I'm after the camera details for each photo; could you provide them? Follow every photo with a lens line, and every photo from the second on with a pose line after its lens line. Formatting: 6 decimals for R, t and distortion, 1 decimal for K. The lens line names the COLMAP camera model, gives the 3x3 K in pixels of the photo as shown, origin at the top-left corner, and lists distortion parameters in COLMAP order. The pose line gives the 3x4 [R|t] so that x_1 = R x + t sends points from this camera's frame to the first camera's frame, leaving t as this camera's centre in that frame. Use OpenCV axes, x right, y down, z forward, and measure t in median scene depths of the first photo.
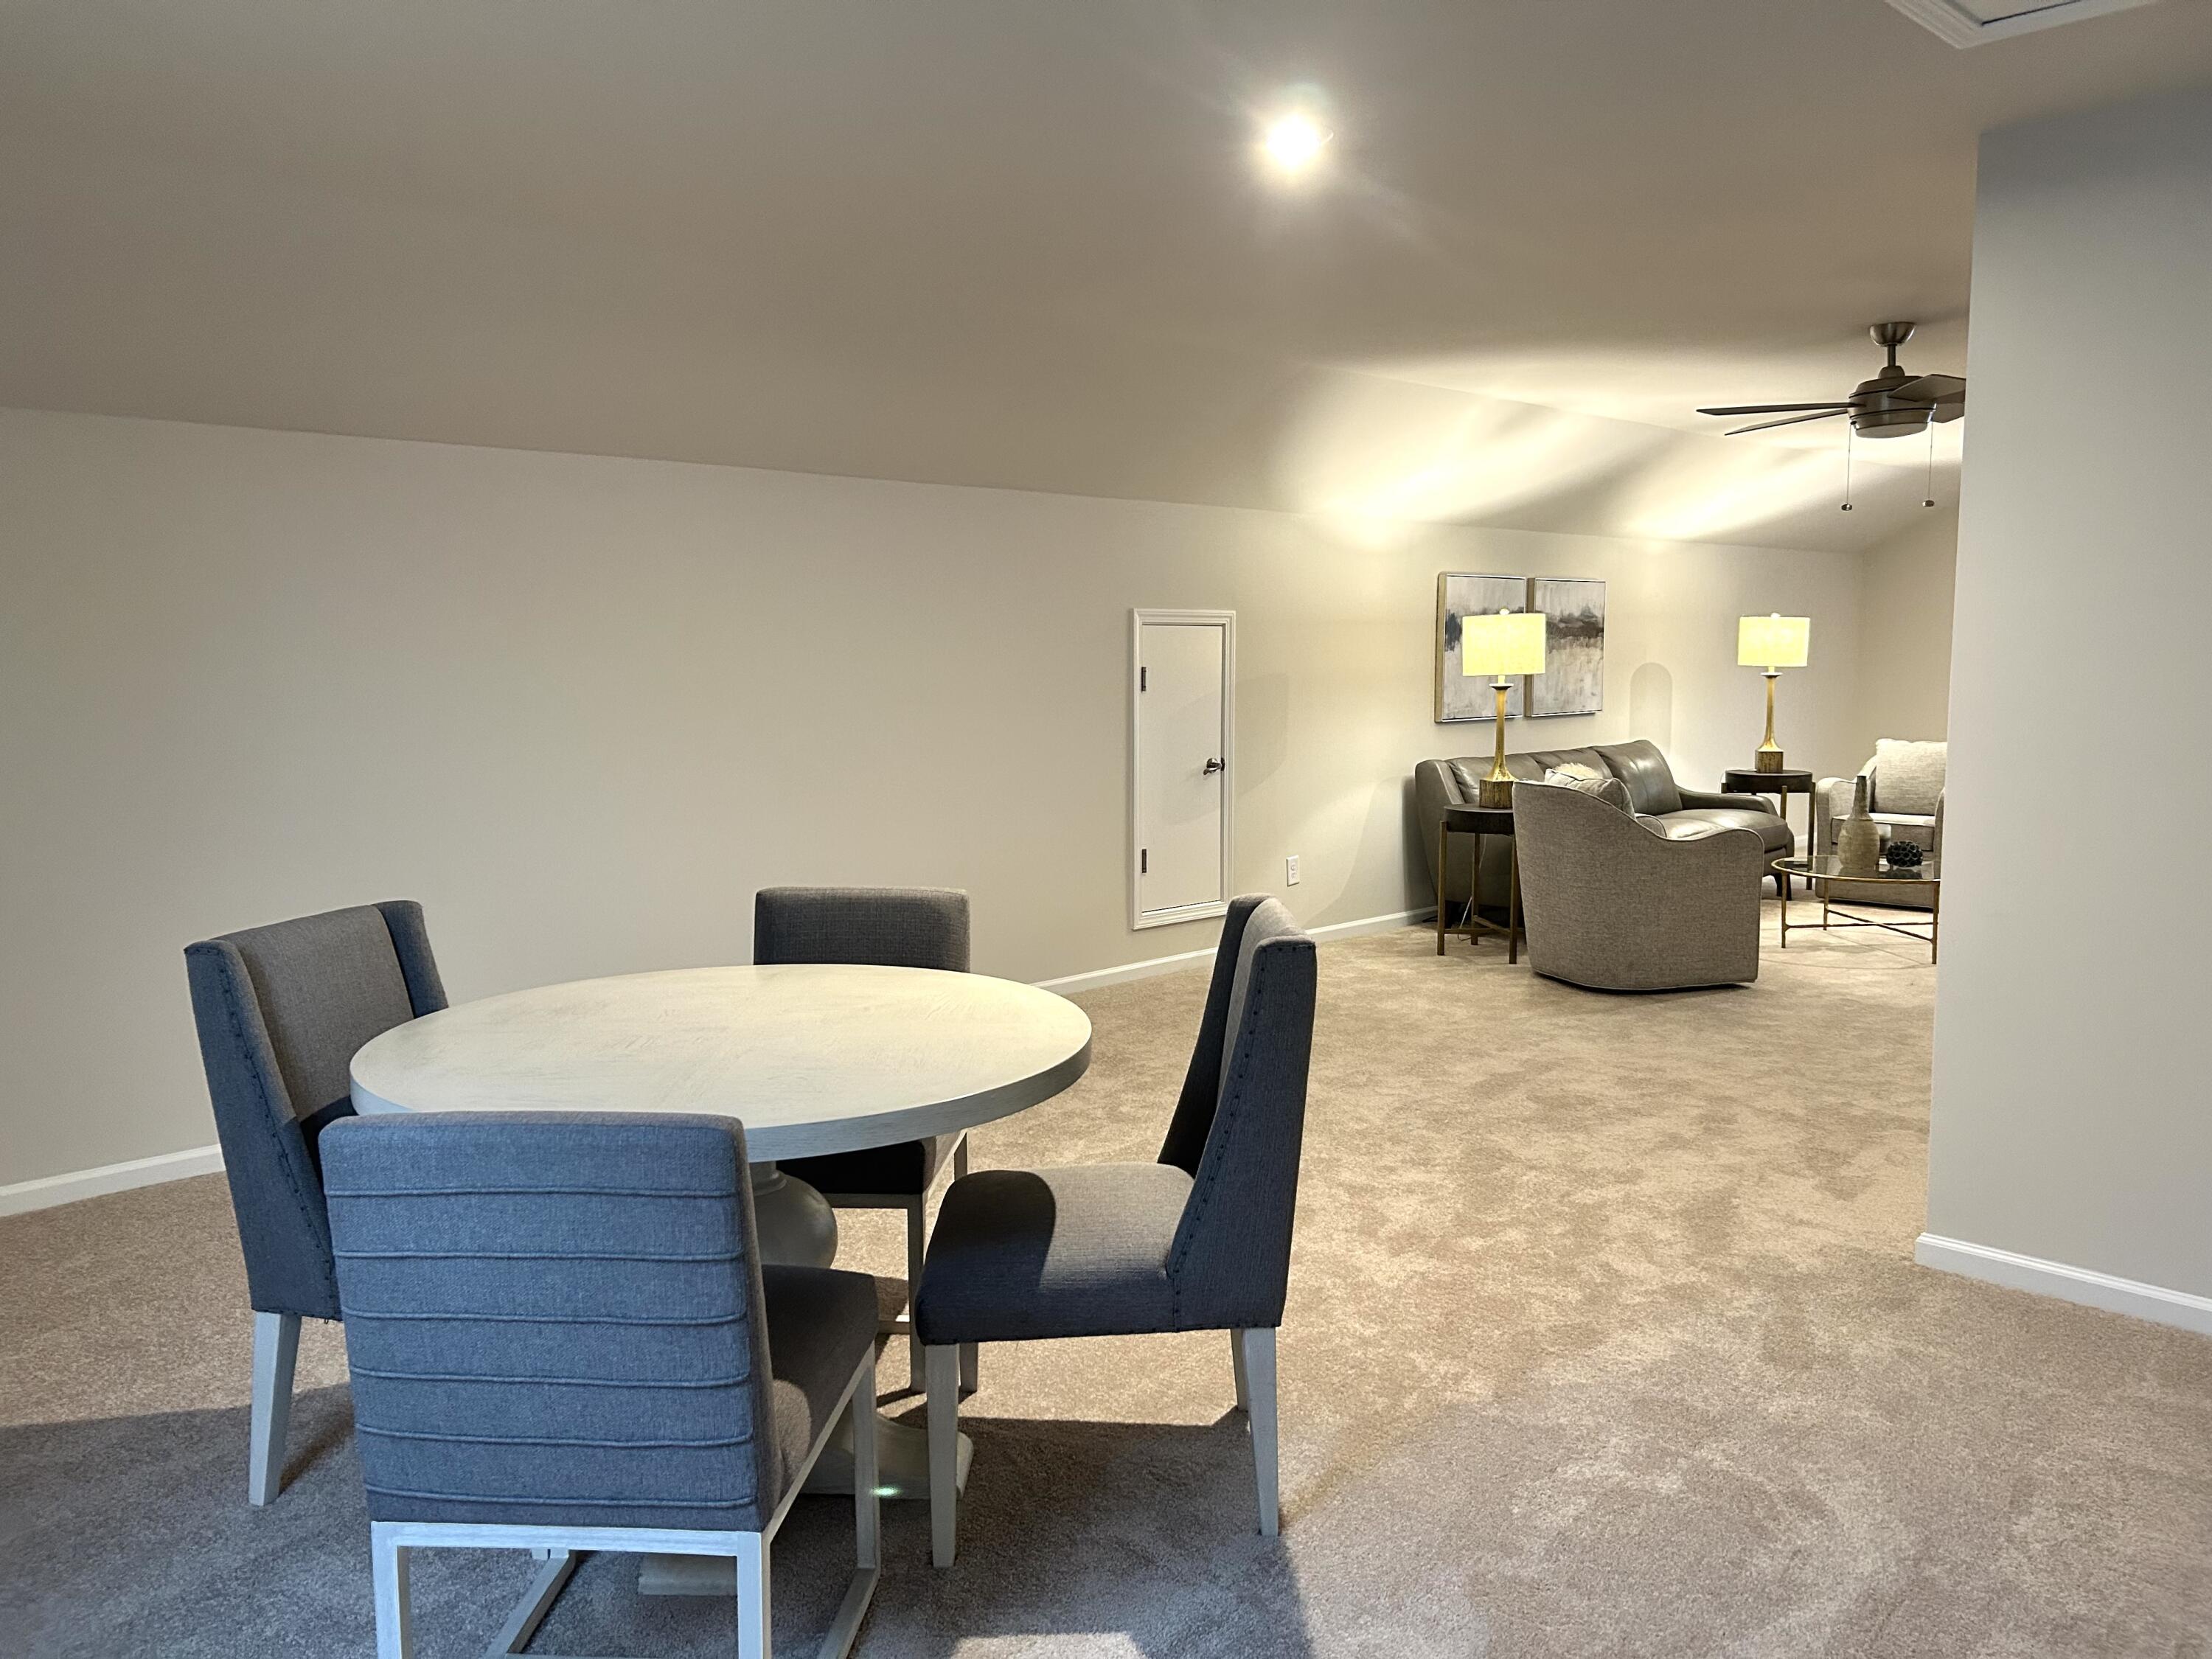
lens RADIAL K [[1665.4, 0, 1091.2], [0, 1665.4, 815.7], [0, 0, 1]] dist [0.049764, -0.046072]
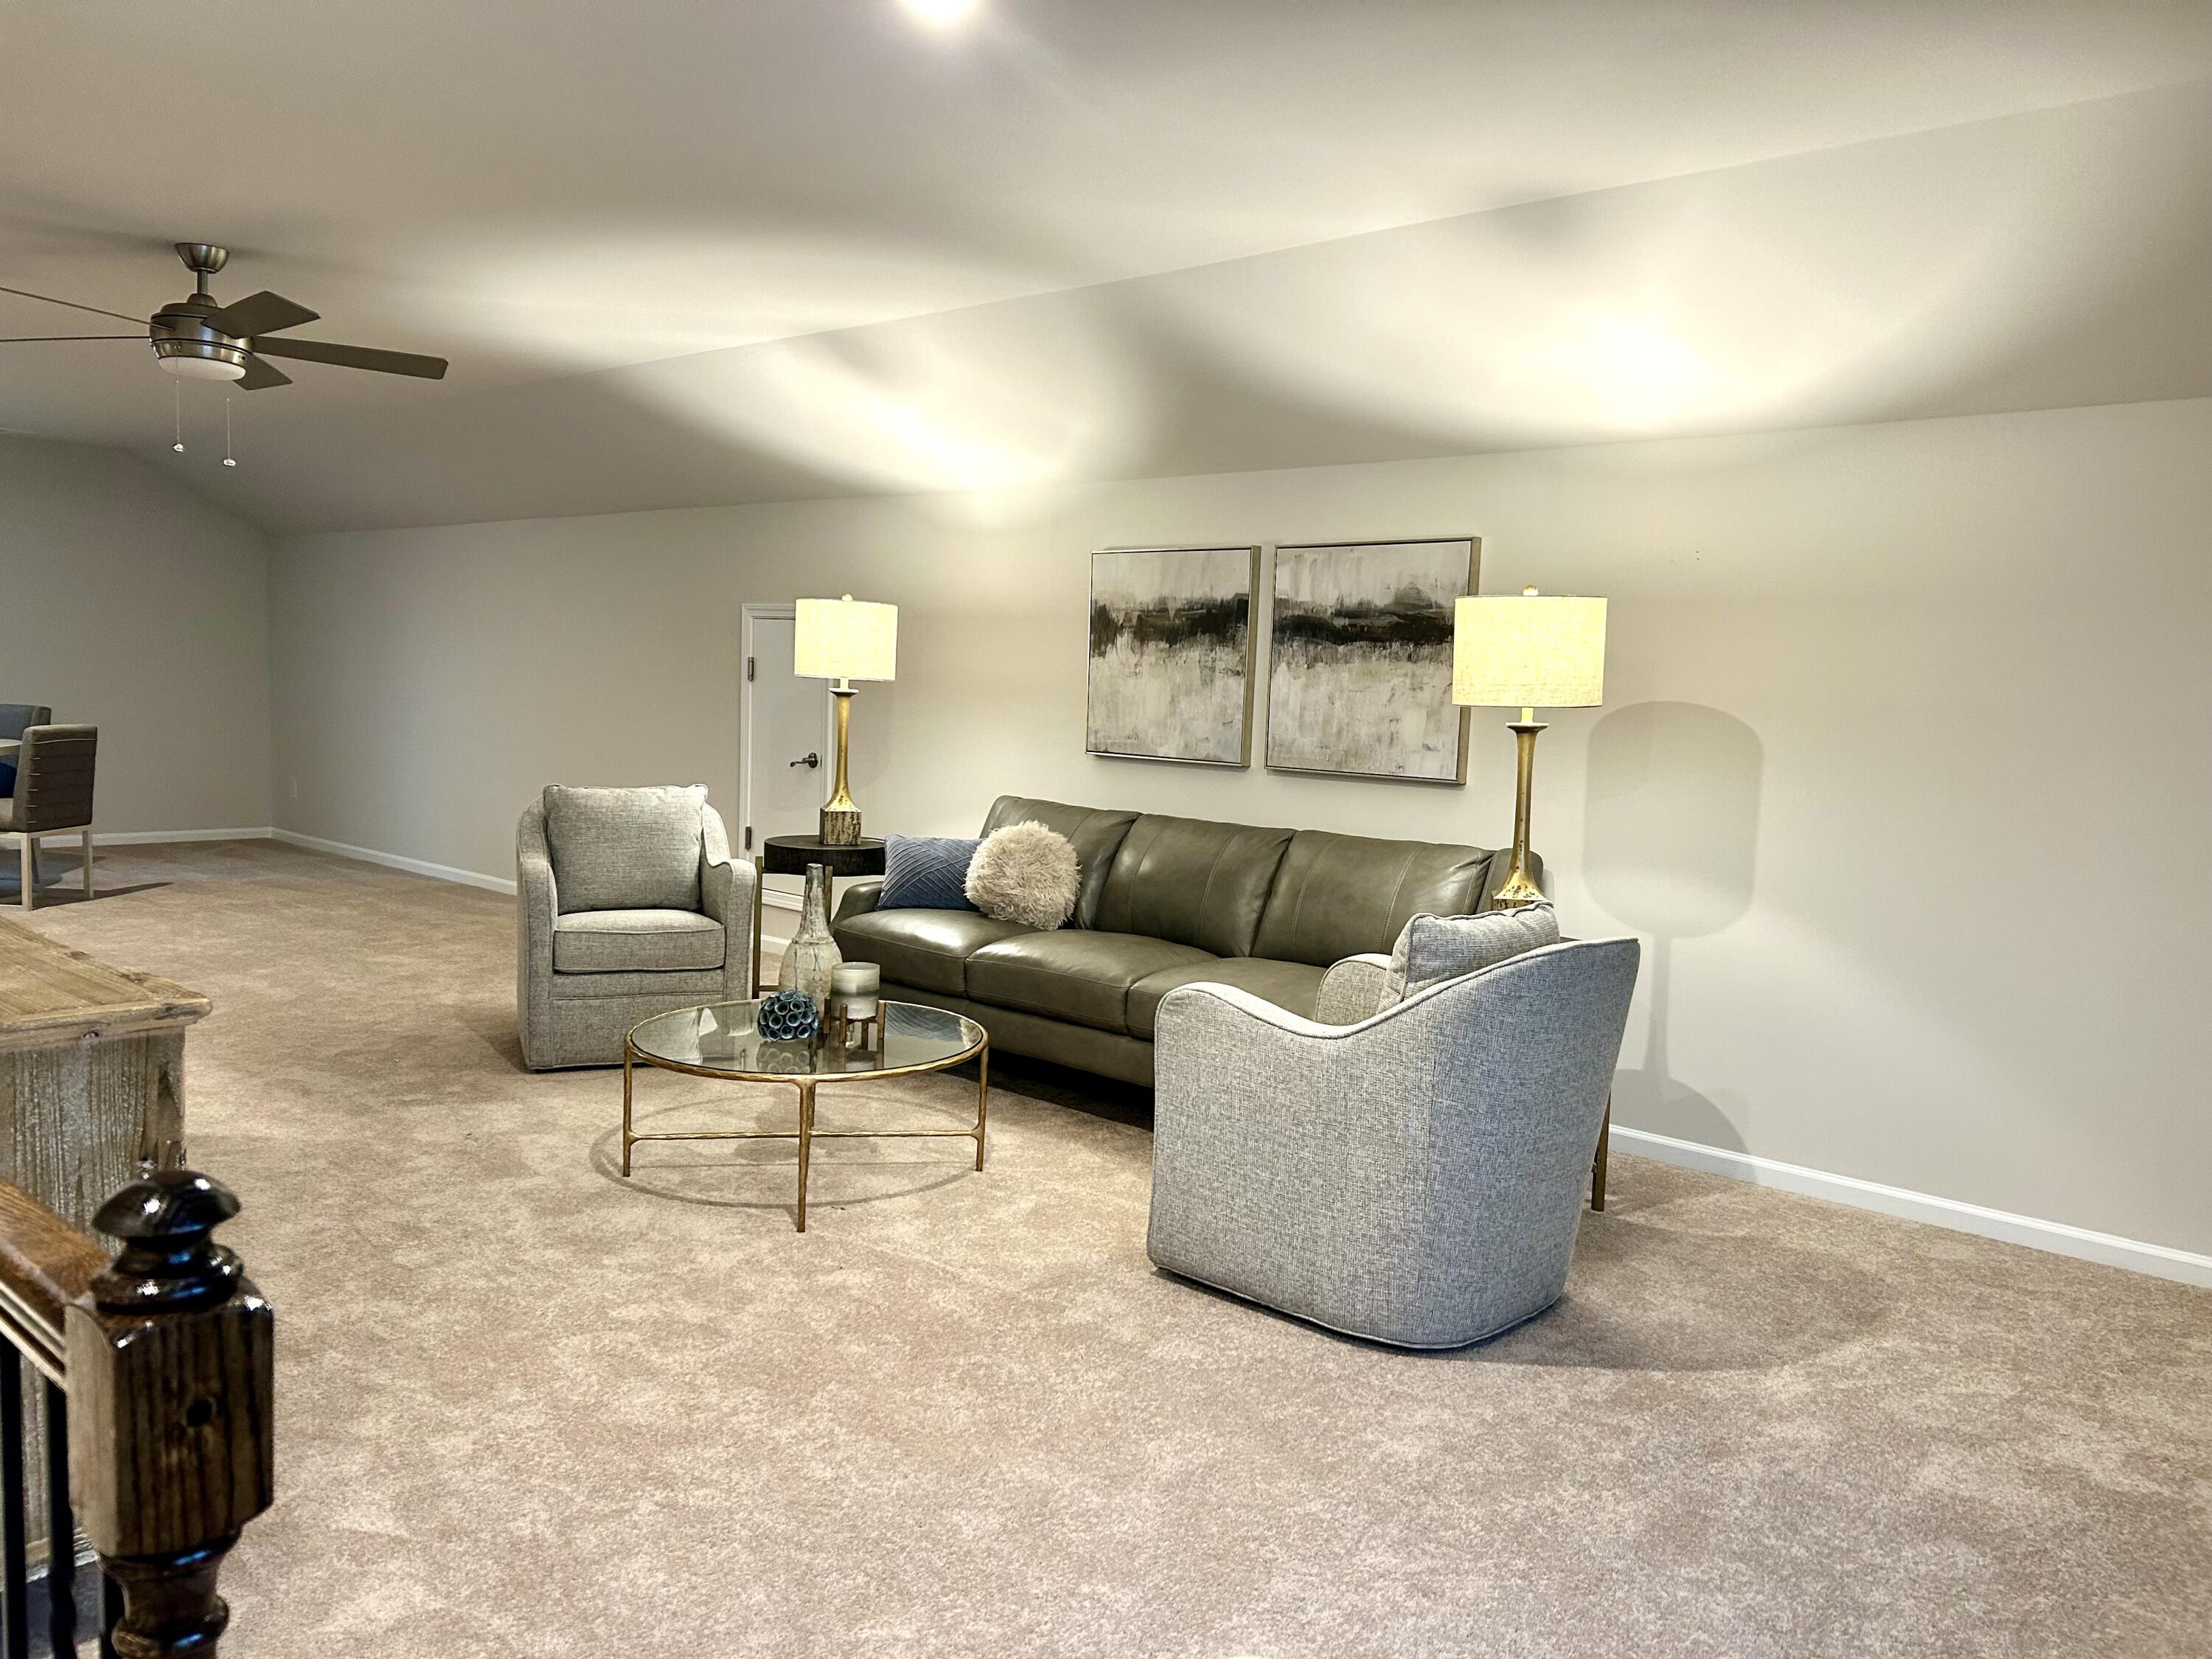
lens RADIAL K [[1665.4, 0, 1117.0], [0, 1665.4, 823.9], [0, 0, 1]] dist [0.049764, -0.046072]
pose [[0.065533, 0.099210, -0.992906, 0.864914], [-0.133565, 0.986963, 0.089800, -0.086225], [0.988871, 0.126733, 0.077930, 0.888857]]
